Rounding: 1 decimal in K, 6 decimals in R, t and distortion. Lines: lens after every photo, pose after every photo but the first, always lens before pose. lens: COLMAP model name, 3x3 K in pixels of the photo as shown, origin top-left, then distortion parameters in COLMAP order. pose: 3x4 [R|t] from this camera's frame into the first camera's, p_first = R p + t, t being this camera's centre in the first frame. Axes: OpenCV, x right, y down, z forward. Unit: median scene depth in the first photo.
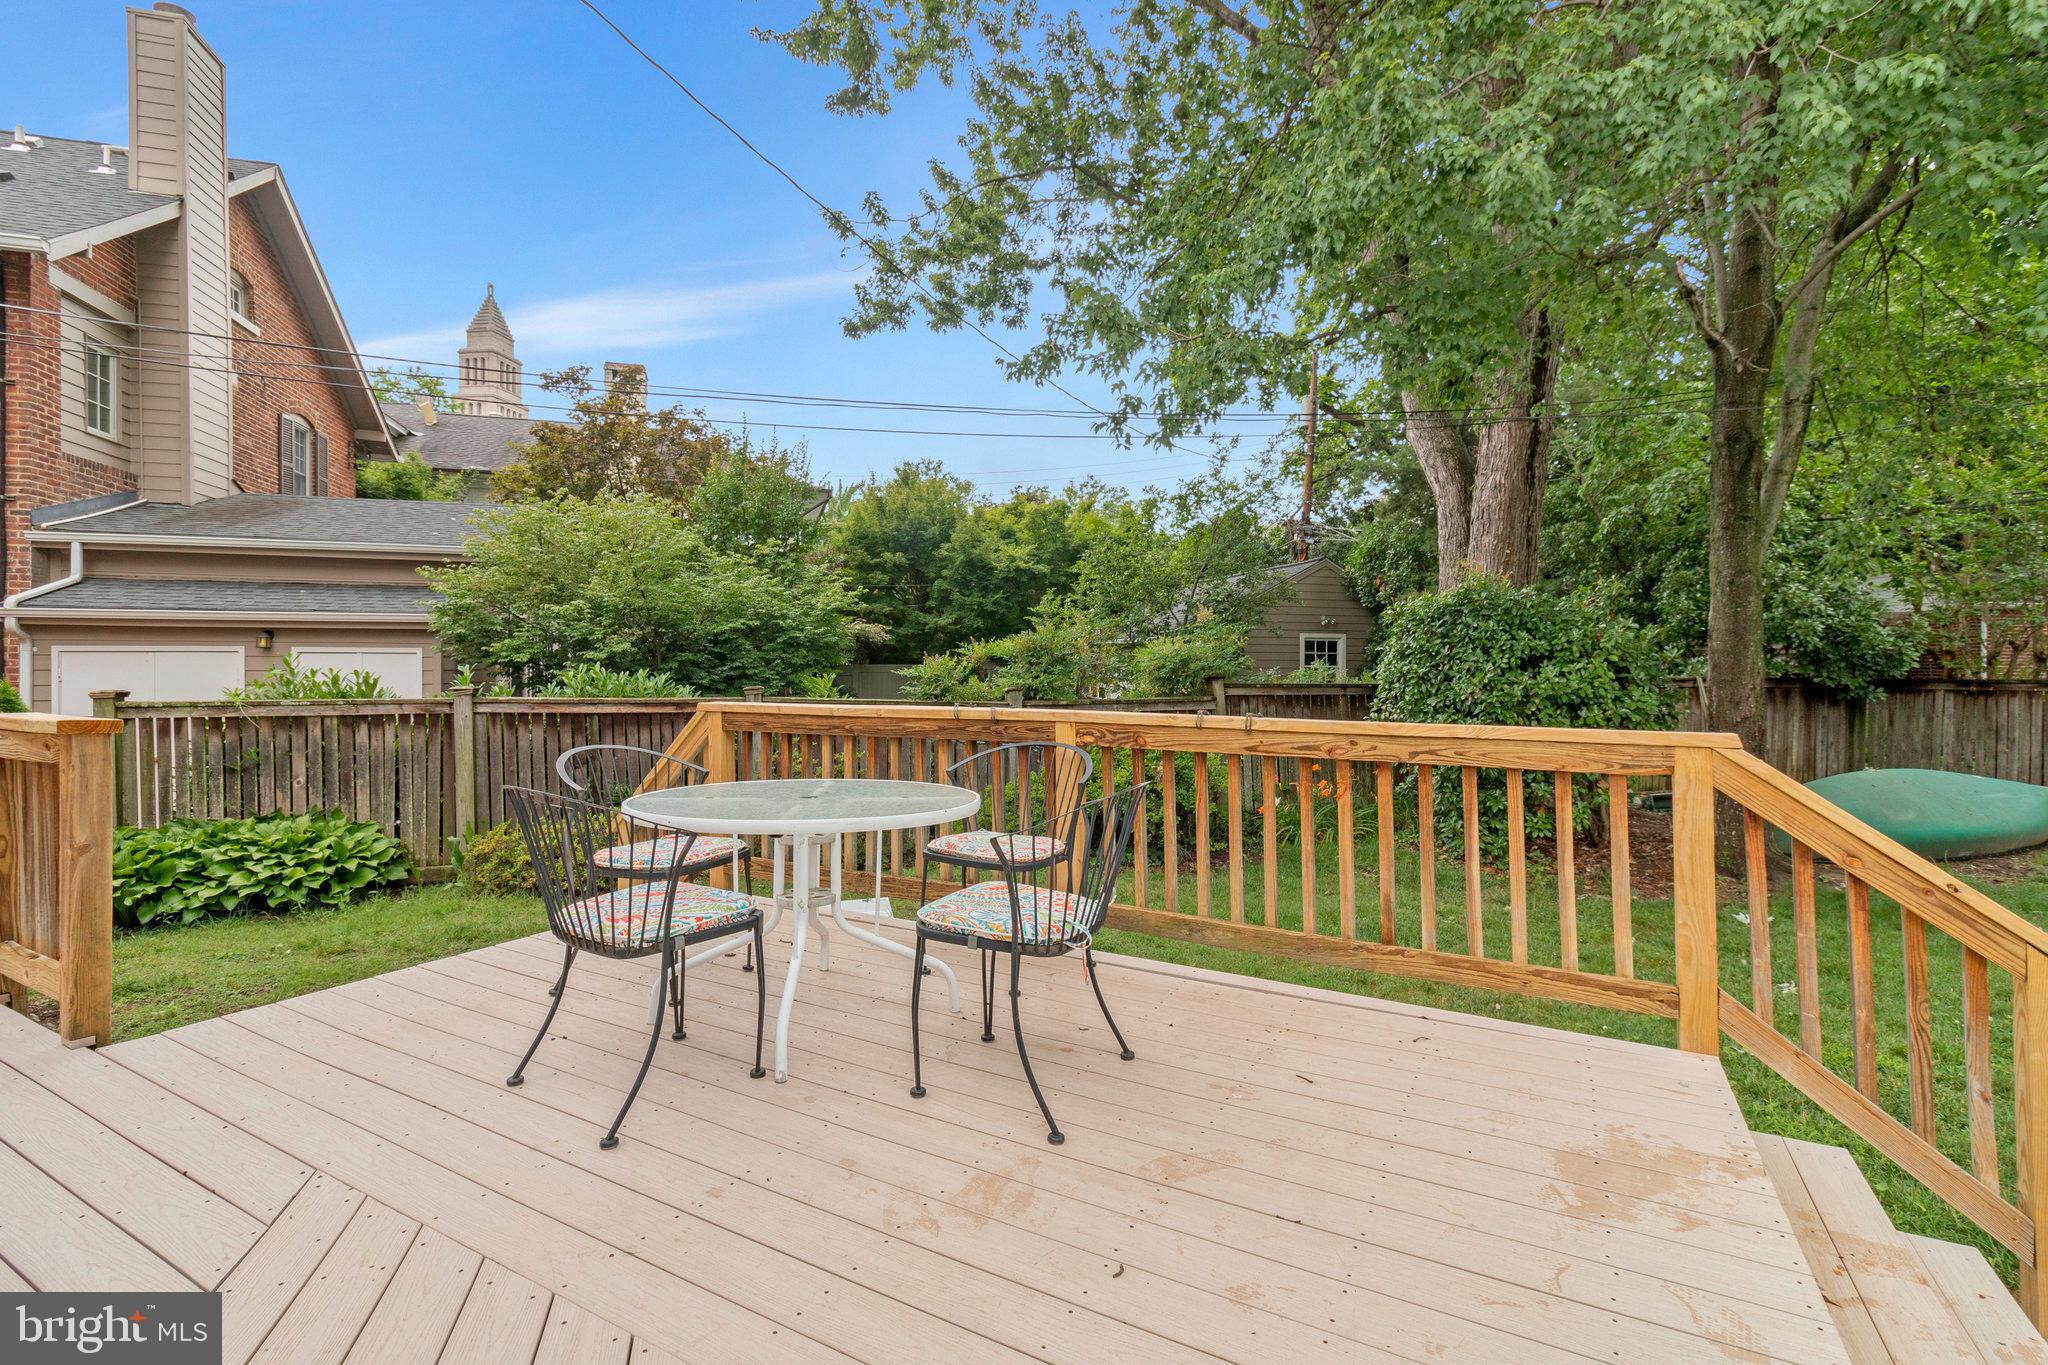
lens RADIAL K [[940.3, 0, 1037.4], [0, 940.3, 672.5], [0, 0, 1]] dist [0.001429, 0.000217]
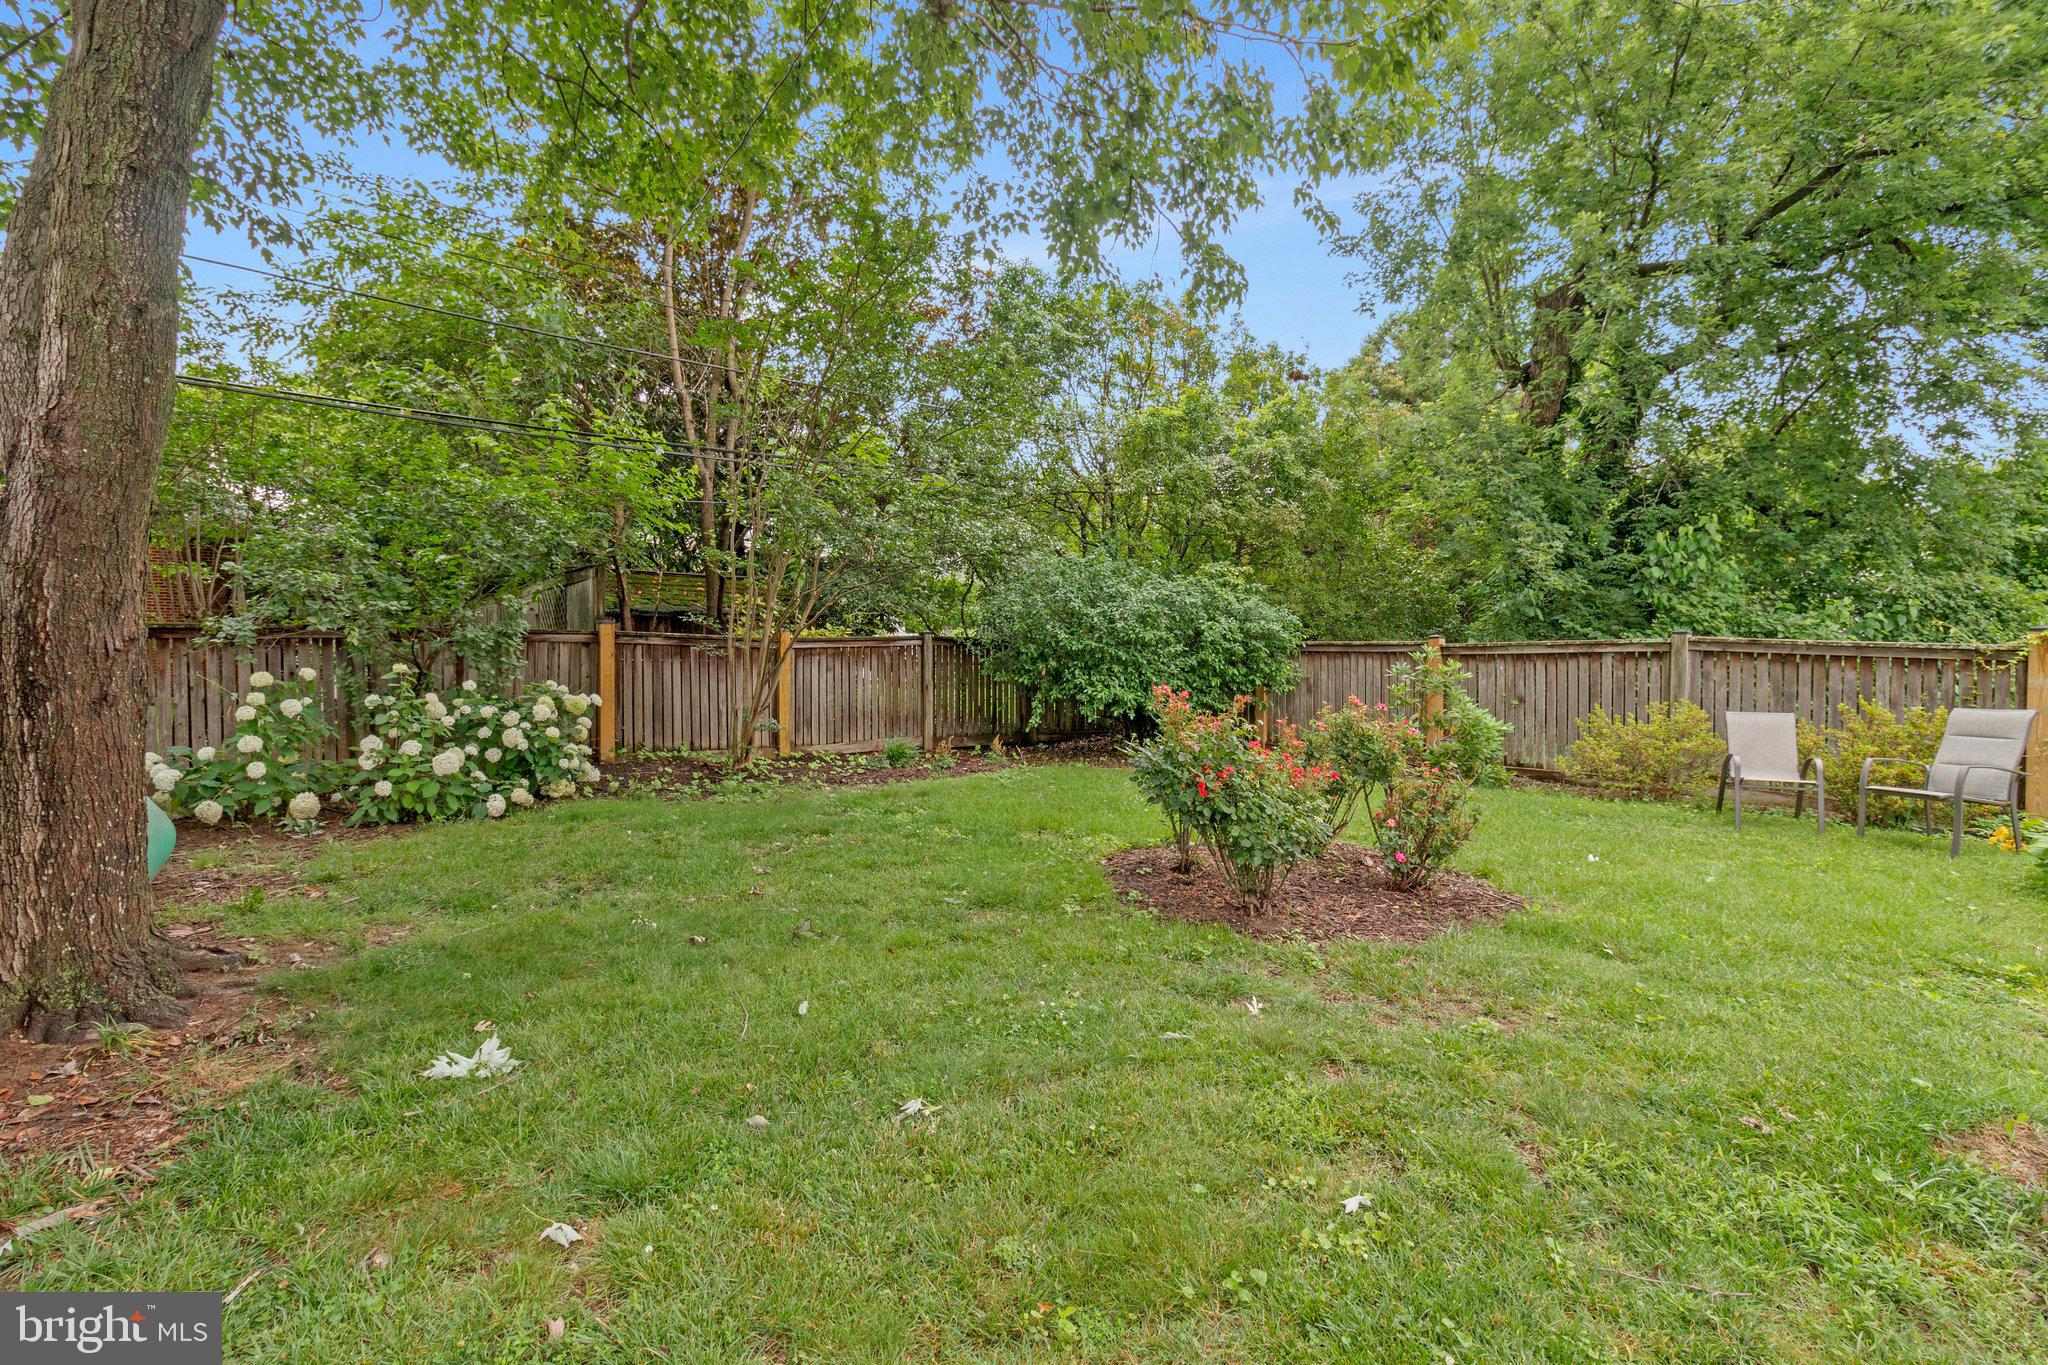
lens RADIAL K [[964.9, 0, 1029.3], [0, 964.9, 673.8], [0, 0, 1]] dist [0.003557, 0.000101]
pose [[-0.383614, -0.008258, 0.923457, 0.140413], [0.002786, 0.999945, 0.010099, 0.044797], [-0.923489, 0.006447, -0.383570, 0.586292]]
